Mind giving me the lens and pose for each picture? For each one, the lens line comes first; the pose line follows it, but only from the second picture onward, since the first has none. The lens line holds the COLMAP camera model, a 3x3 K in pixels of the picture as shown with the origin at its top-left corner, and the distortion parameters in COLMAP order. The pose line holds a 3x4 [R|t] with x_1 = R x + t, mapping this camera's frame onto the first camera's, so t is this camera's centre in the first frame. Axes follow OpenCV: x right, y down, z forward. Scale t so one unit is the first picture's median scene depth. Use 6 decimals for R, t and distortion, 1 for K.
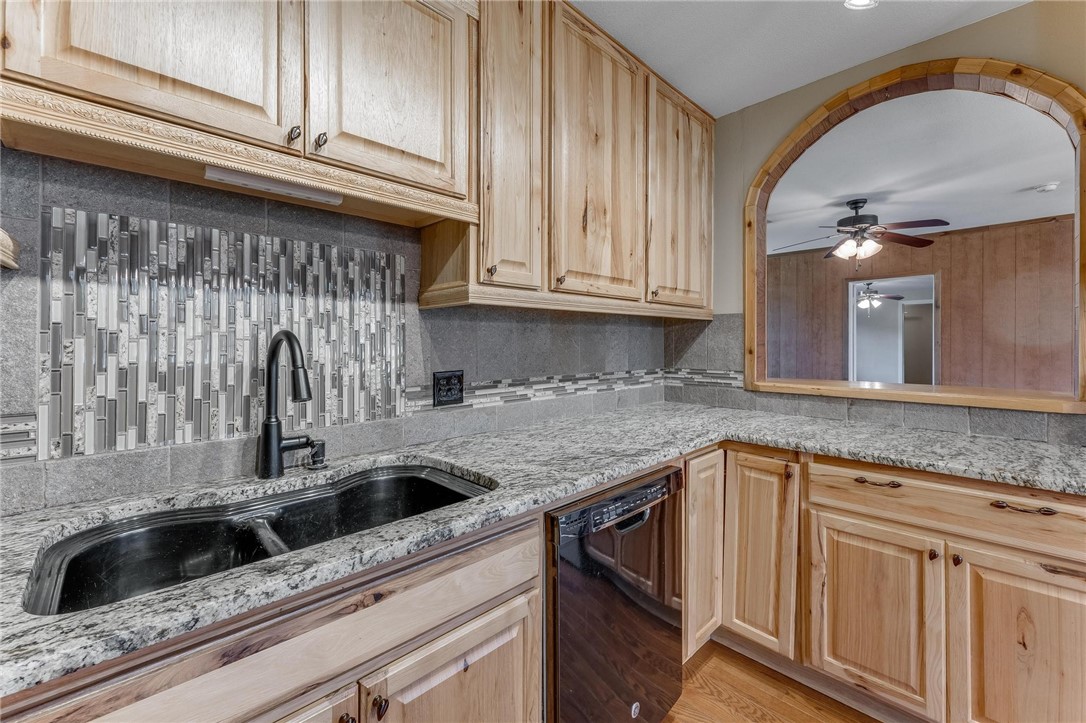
lens RADIAL K [[443.2, 0, 545.3], [0, 443.2, 338.9], [0, 0, 1]] dist [0.000168, -0.000237]
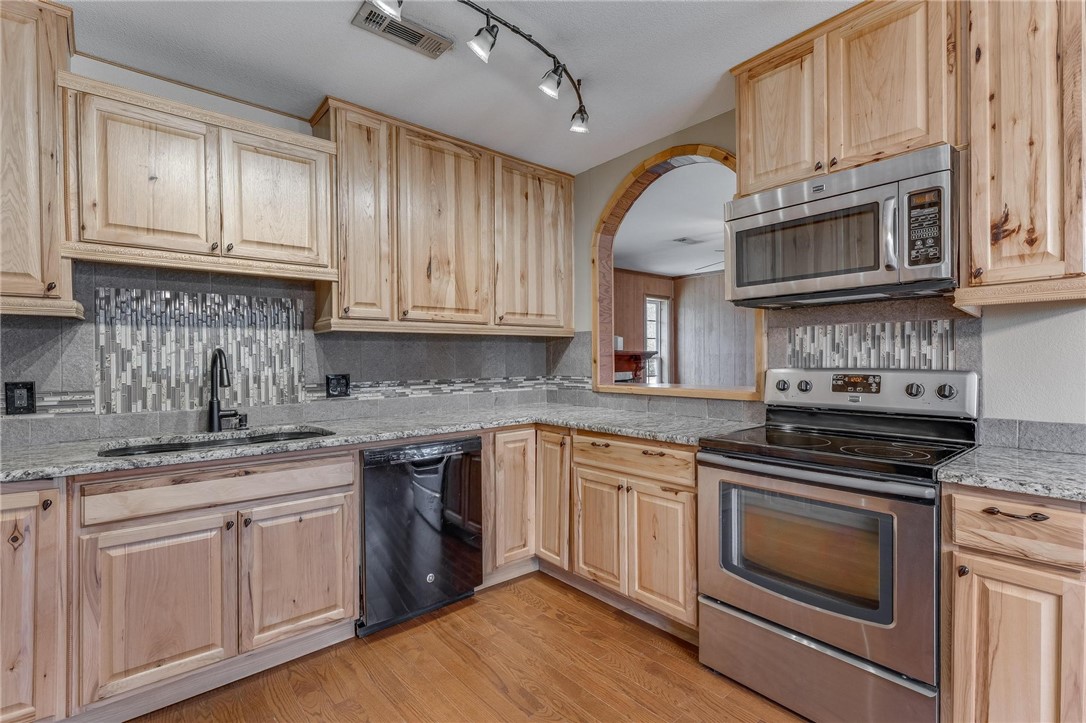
lens RADIAL K [[496.9, 0, 543.0], [0, 496.9, 361.5], [0, 0, 1]] dist [0.000014, -0.000142]
pose [[0.996850, -0.008533, -0.078851, 0.711299], [0.009573, 0.999872, 0.012820, 0.016348], [0.078731, -0.013534, 0.996804, -0.727899]]
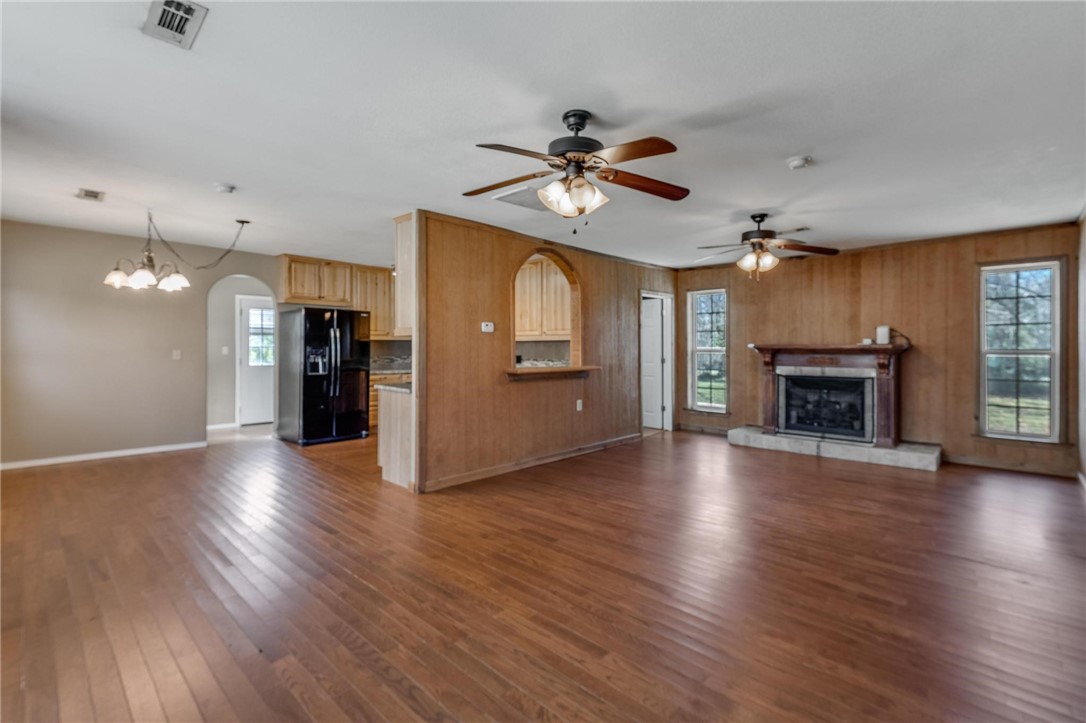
lens RADIAL K [[490.5, 0, 543.1], [0, 490.5, 356.5], [0, 0, 1]] dist [0.000093, -0.000145]
pose [[0.034393, 0.016374, -0.999274, 5.214608], [0.003532, 0.999858, 0.016505, 0.005694], [0.999402, -0.004097, 0.034330, 1.263907]]
